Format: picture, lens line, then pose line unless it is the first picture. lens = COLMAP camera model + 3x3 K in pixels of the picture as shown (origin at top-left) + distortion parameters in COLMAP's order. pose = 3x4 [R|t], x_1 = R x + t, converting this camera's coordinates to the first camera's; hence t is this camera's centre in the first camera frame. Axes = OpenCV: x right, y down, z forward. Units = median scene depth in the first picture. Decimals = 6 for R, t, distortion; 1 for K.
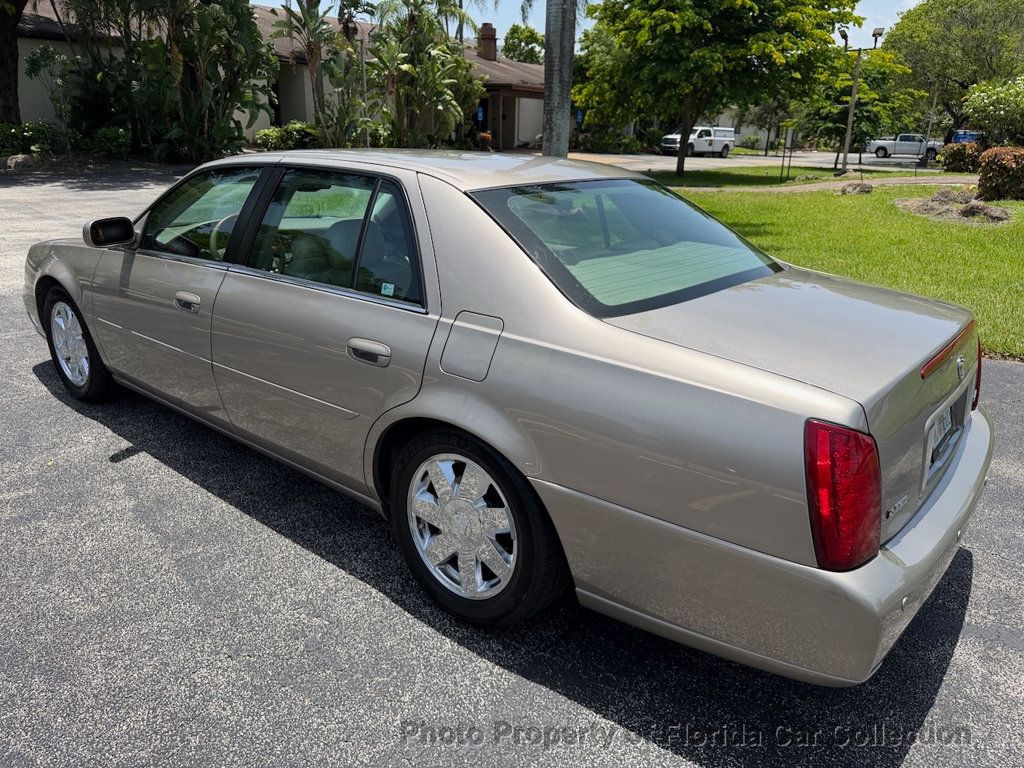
lens RADIAL K [[730.0, 0, 512.0], [0, 730.0, 384.0], [0, 0, 1]] dist [0.036880, -0.044710]
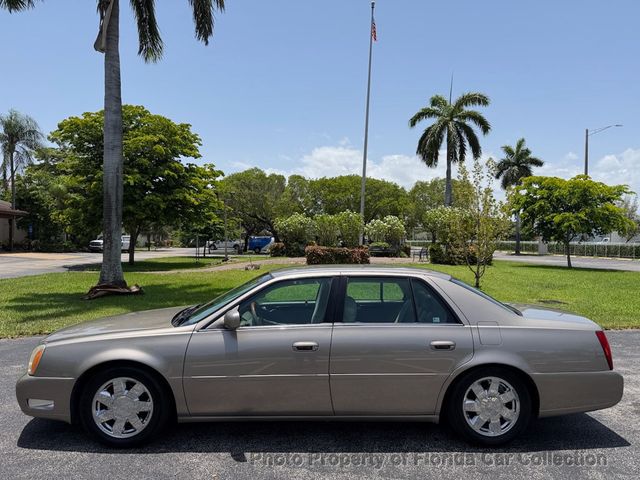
lens RADIAL K [[456.3, 0, 320.0], [0, 456.3, 240.0], [0, 0, 1]] dist [0.036880, -0.044710]
pose [[0.727483, -0.015760, 0.685944, -0.272659], [0.230621, 0.947187, -0.222824, -0.023327], [-0.646206, 0.320294, 0.692697, 0.015274]]
